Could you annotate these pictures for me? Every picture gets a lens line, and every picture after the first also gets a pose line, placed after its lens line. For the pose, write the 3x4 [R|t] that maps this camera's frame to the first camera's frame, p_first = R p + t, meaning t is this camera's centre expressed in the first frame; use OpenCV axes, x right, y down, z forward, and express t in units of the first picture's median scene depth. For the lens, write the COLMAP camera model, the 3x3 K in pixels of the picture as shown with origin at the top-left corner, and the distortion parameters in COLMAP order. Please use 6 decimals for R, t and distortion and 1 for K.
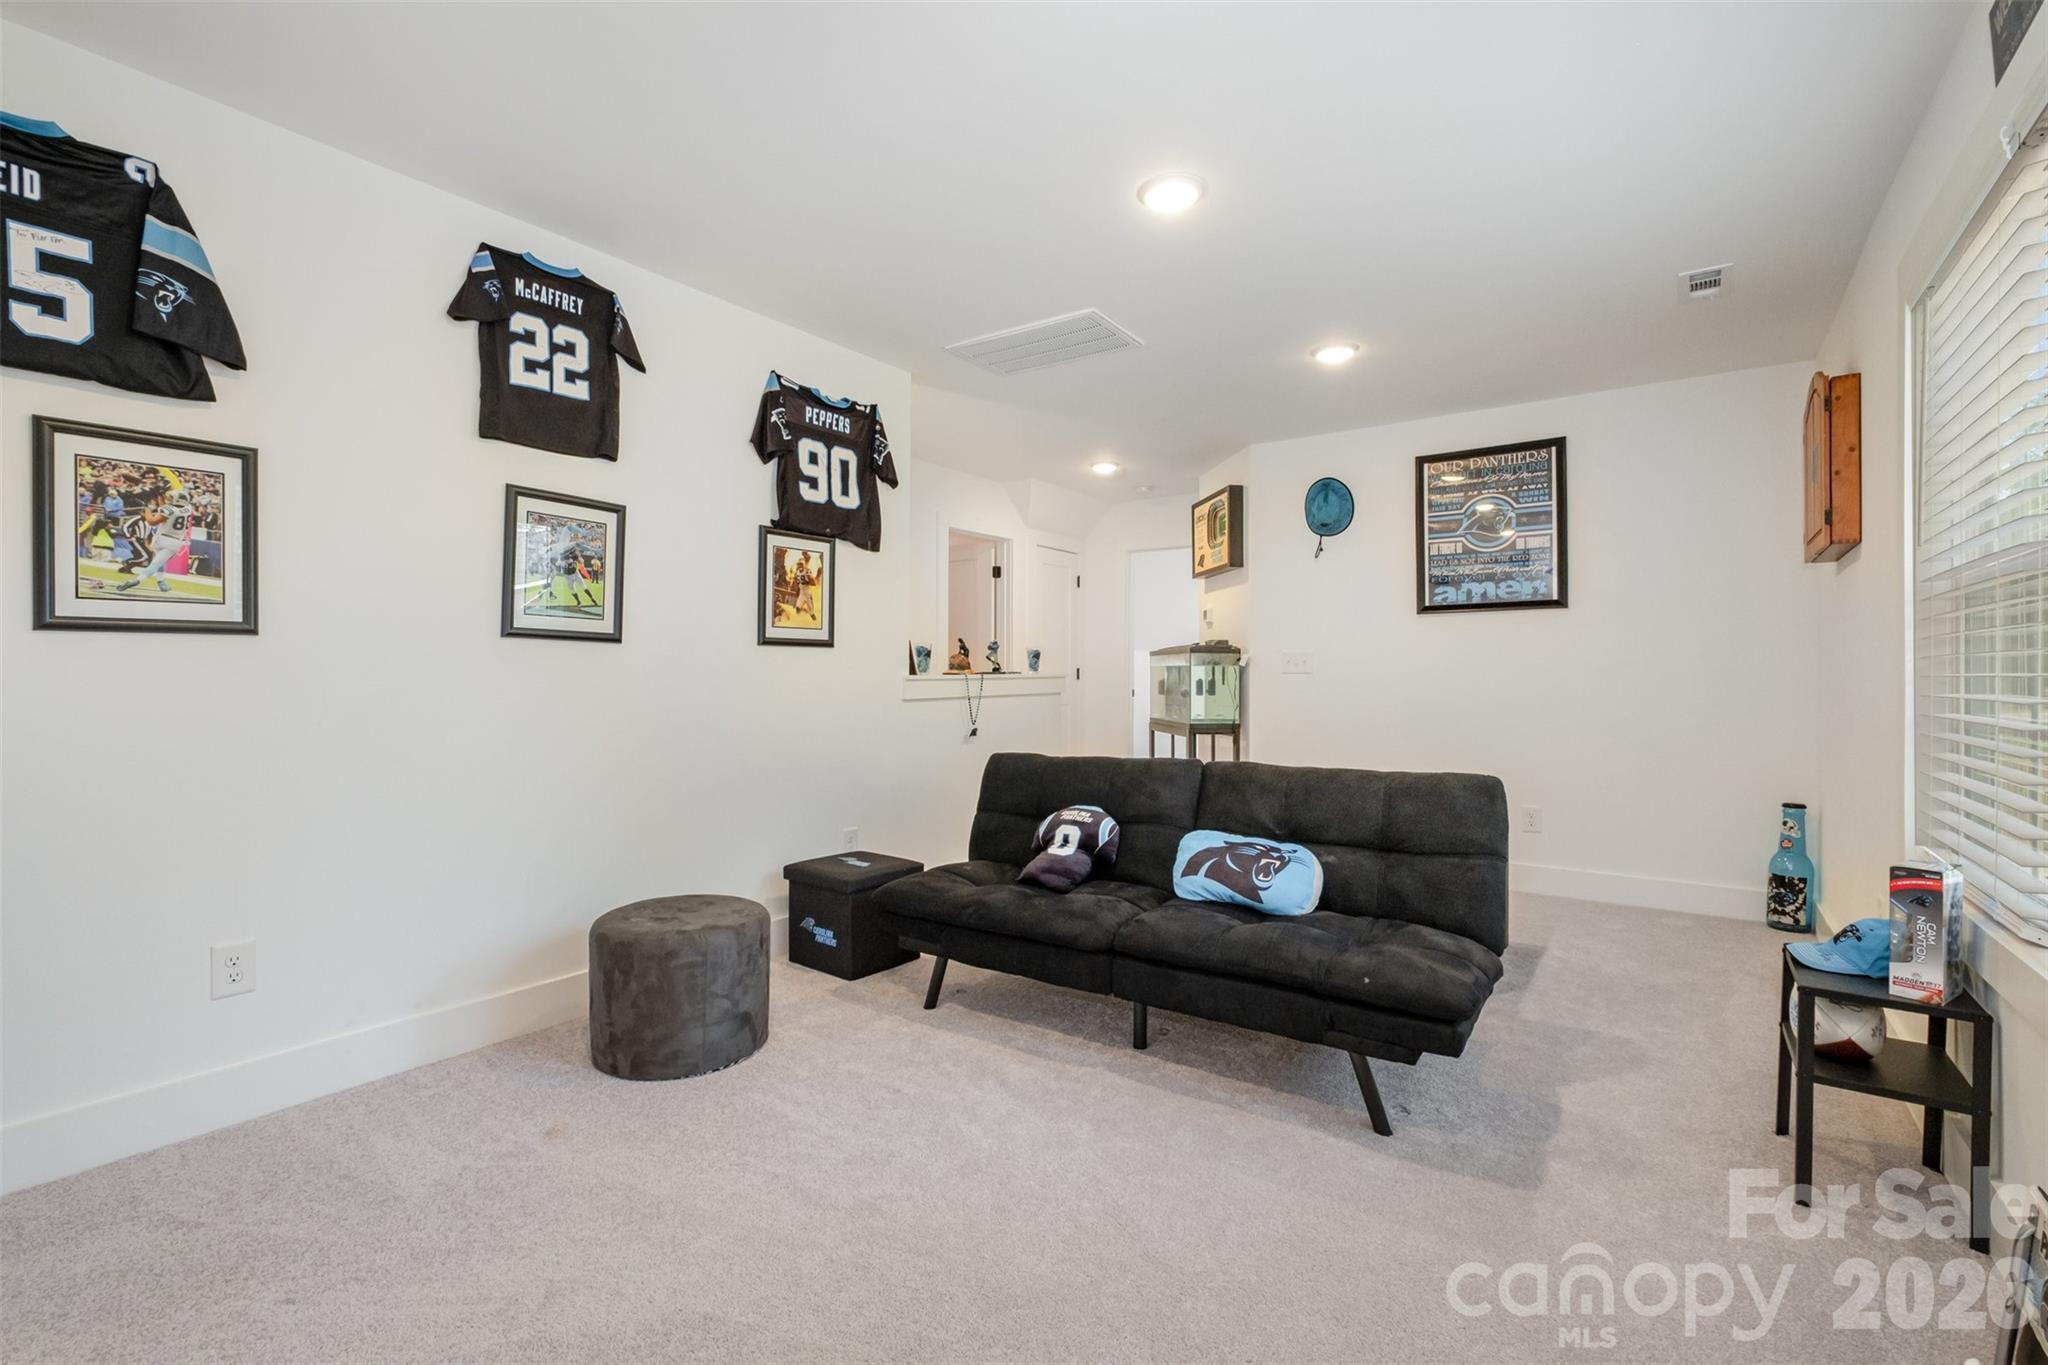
lens RADIAL K [[914.7, 0, 1005.4], [0, 914.7, 679.5], [0, 0, 1]] dist [-0.002443, -0.000273]
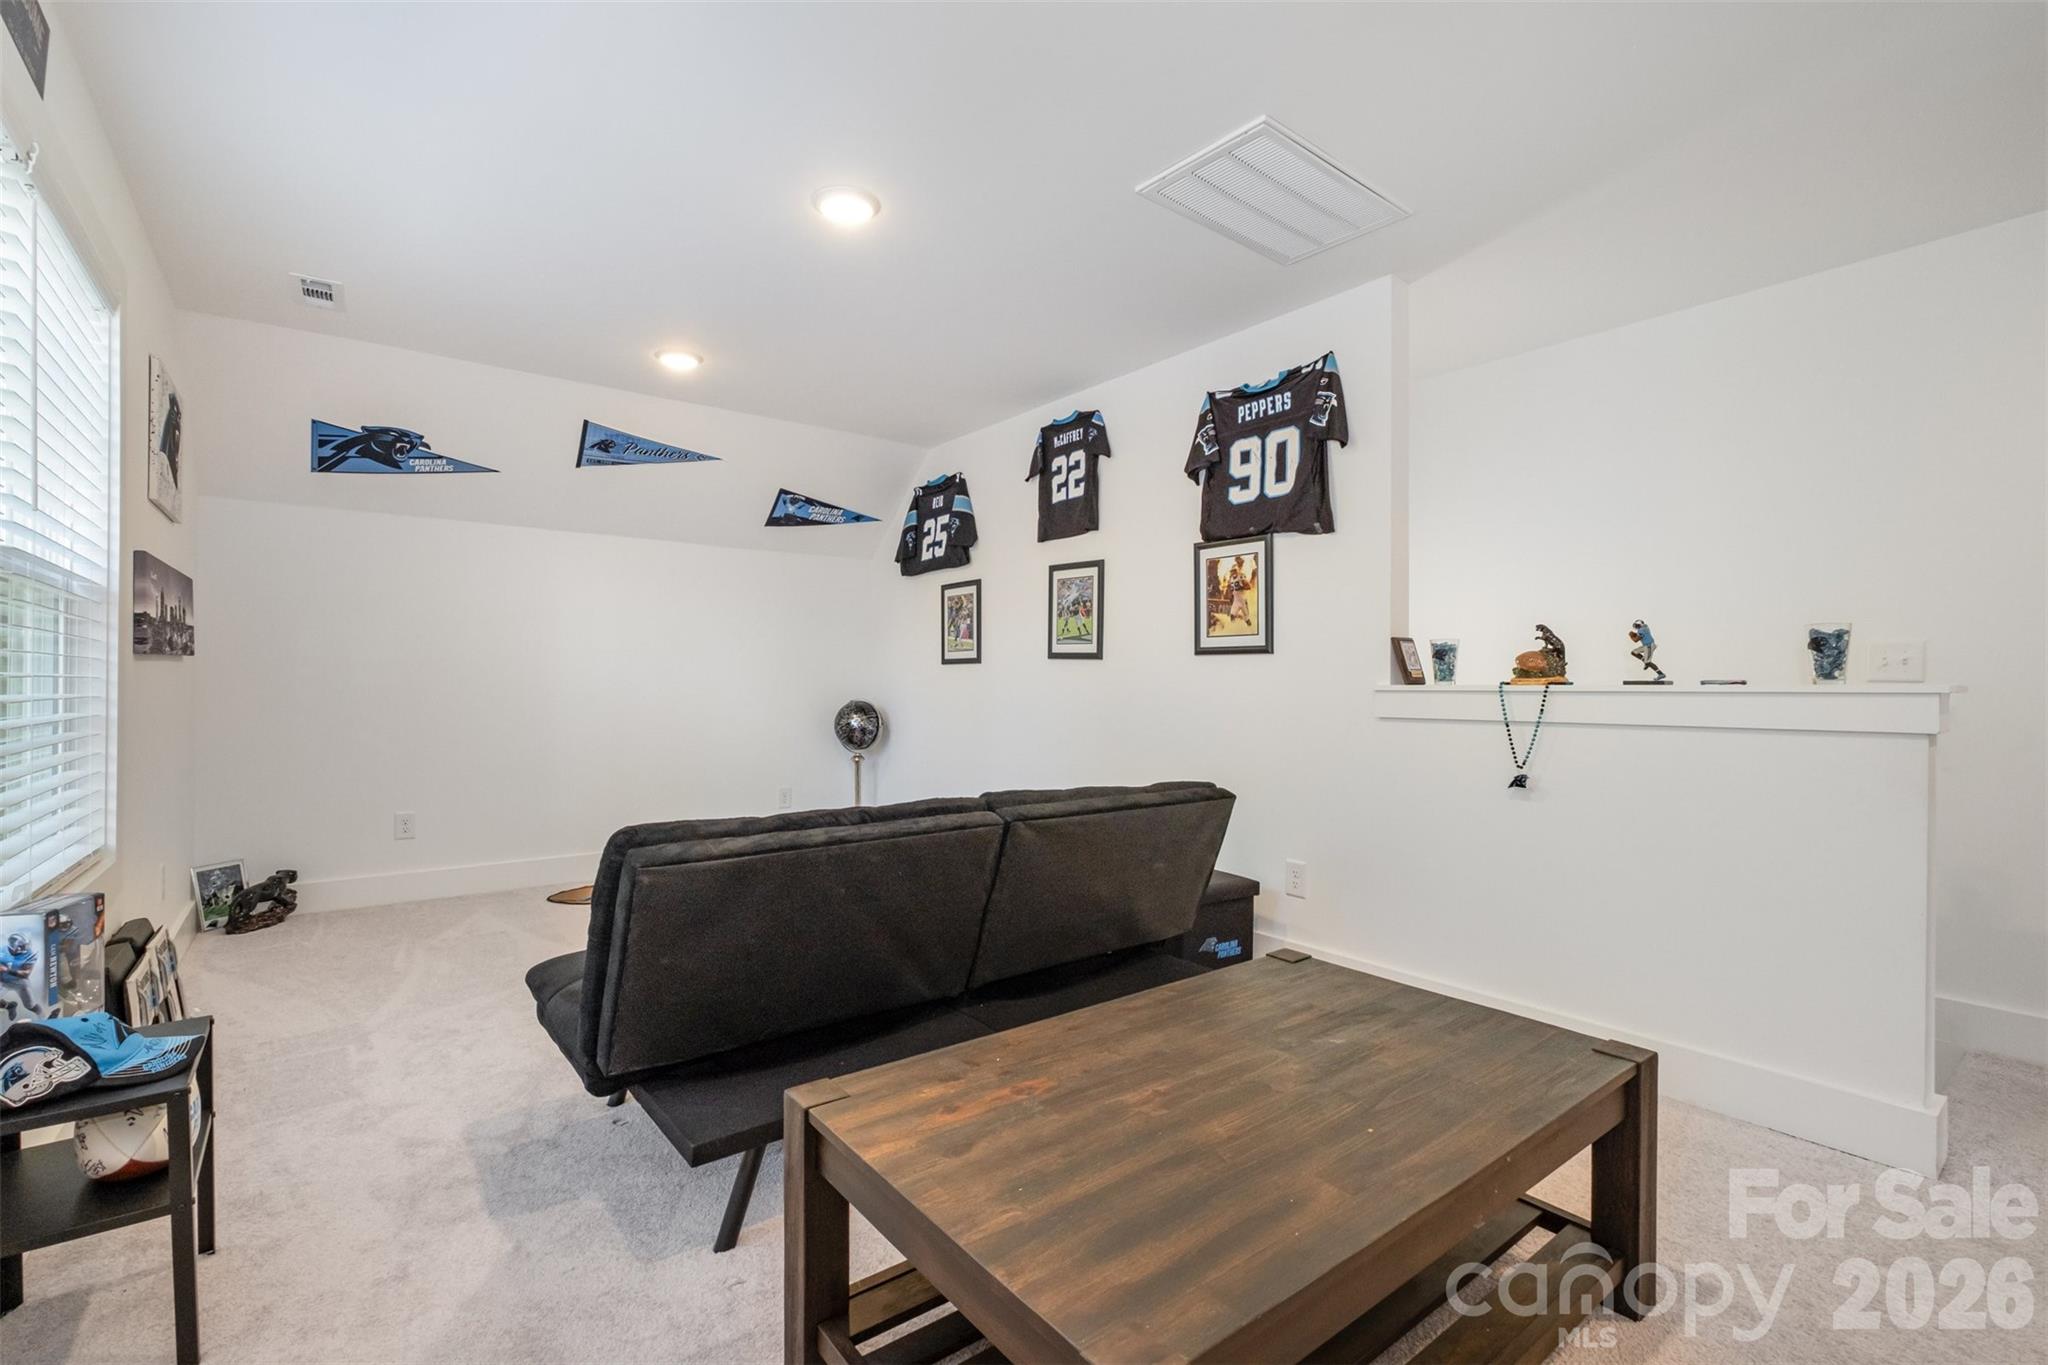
lens RADIAL K [[914.7, 0, 1005.4], [0, 914.7, 679.5], [0, 0, 1]] dist [-0.002443, -0.000273]
pose [[-0.294392, -0.004403, -0.955675, 0.805732], [-0.012748, 0.999919, -0.000680, -0.005497], [0.955600, 0.011983, -0.294424, 1.082300]]
